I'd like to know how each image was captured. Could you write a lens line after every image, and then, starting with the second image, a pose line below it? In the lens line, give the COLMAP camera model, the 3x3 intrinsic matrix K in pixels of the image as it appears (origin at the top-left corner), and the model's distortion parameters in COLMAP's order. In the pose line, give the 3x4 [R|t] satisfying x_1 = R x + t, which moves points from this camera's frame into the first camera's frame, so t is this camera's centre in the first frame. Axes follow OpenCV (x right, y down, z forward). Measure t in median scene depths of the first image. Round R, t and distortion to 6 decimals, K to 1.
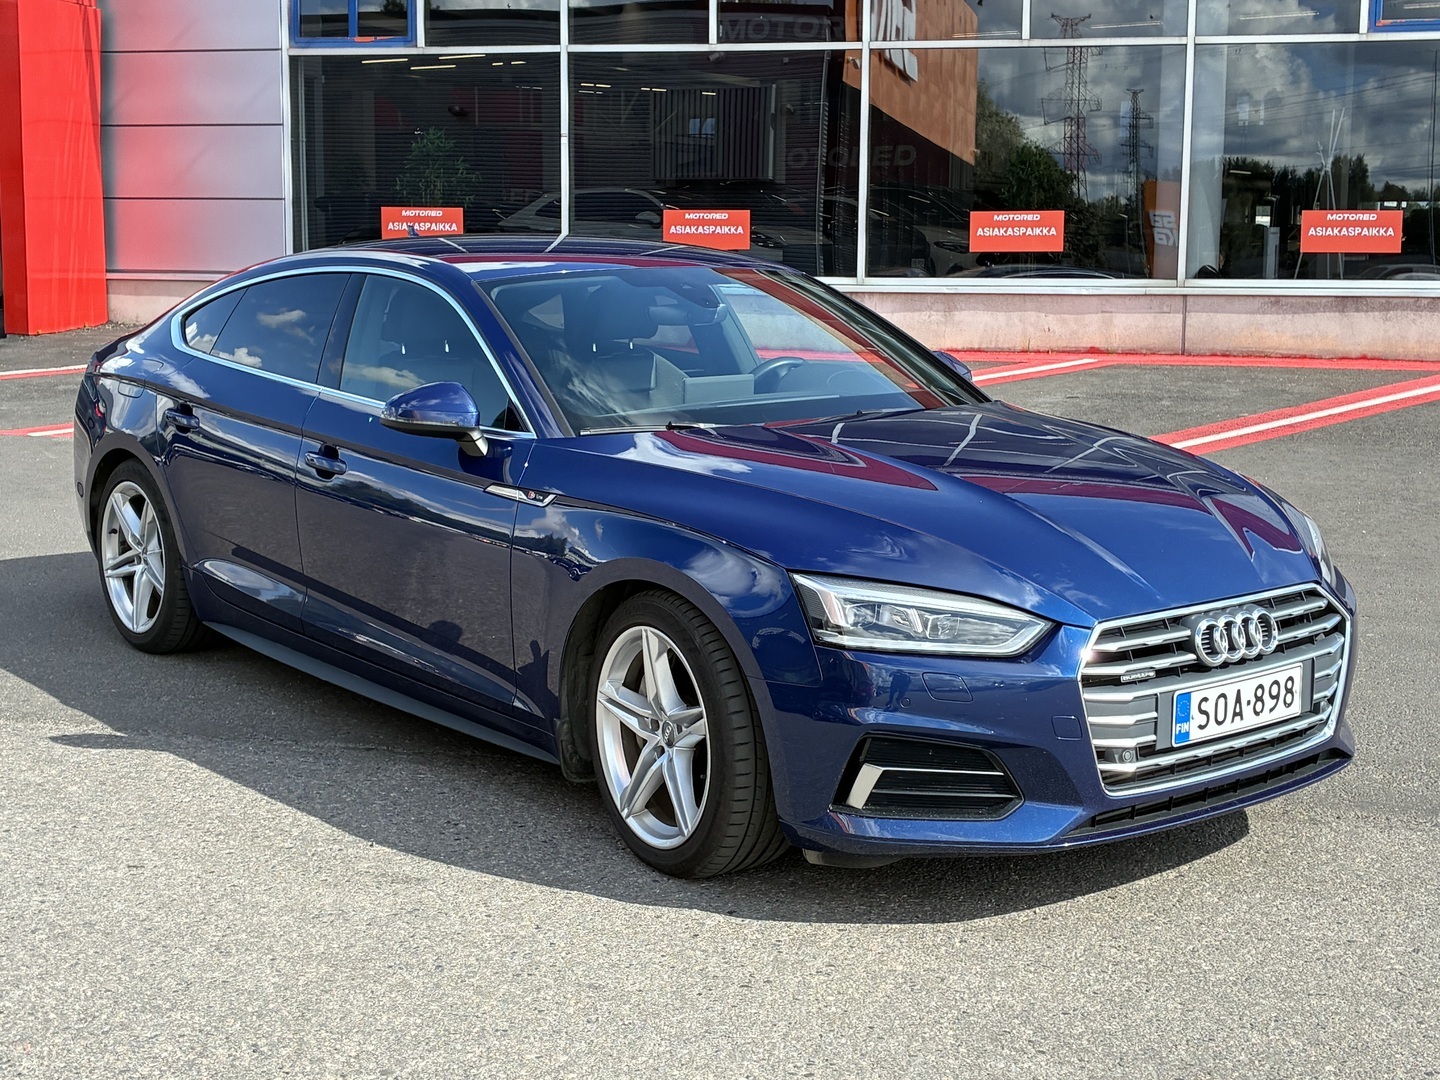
lens RADIAL K [[2034.8, 0, 714.7], [0, 2034.8, 540.0], [0, 0, 1]] dist [0.025635, 0.000000]
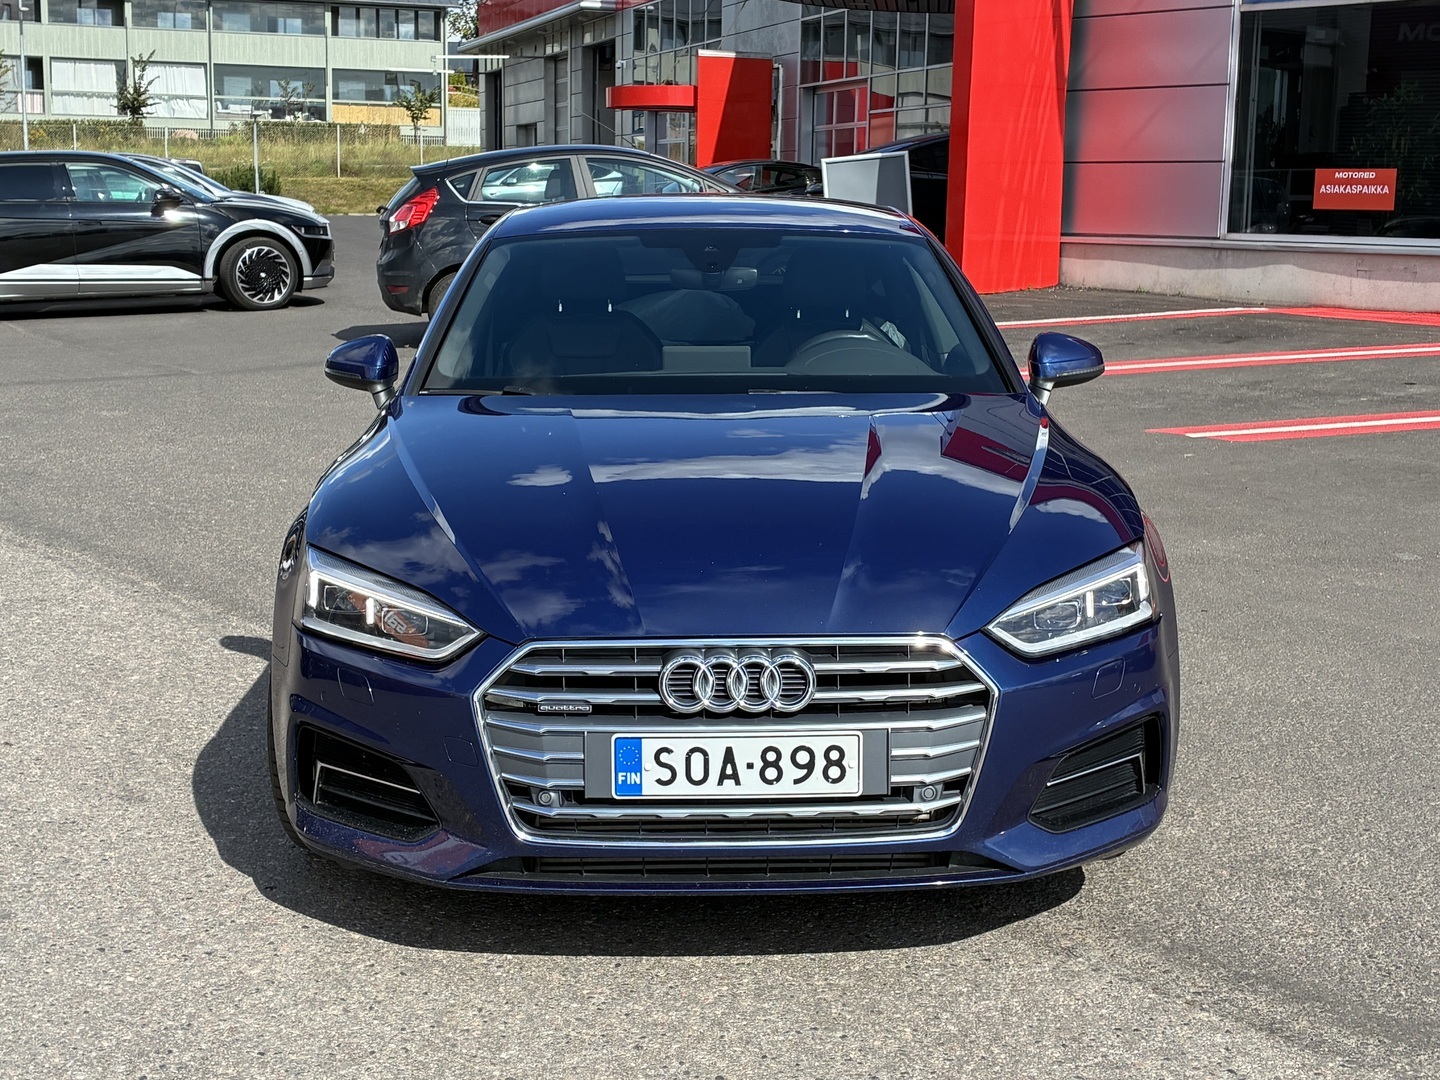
lens RADIAL K [[2034.8, 0, 722.9], [0, 2034.8, 531.4], [0, 0, 1]] dist [0.025635, 0.000000]
pose [[0.795407, 0.102748, -0.597303, 0.722509], [-0.095620, 0.994457, 0.043733, -0.047752], [0.598485, 0.022329, 0.800823, 0.334782]]
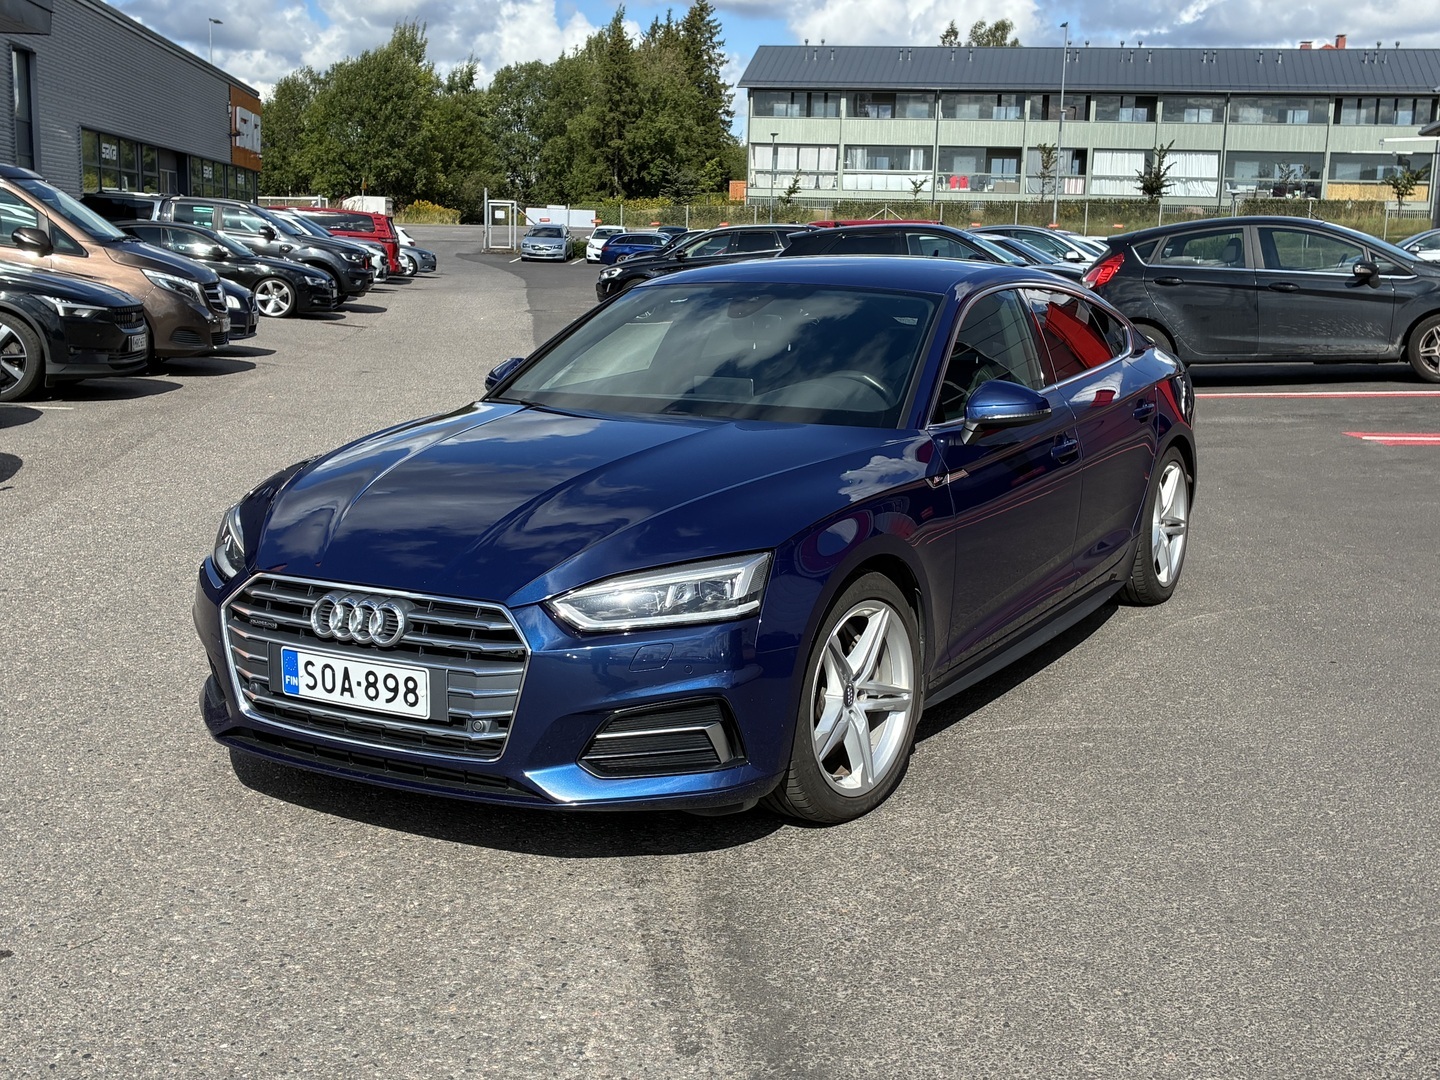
lens RADIAL K [[1686.3, 0, 715.2], [0, 1686.3, 550.2], [0, 0, 1]] dist [0.023470, 0.000000]
pose [[0.377749, 0.169101, -0.910336, 1.116719], [-0.156522, 0.980694, 0.117220, -0.121213], [0.912582, 0.098208, 0.396924, 0.802627]]
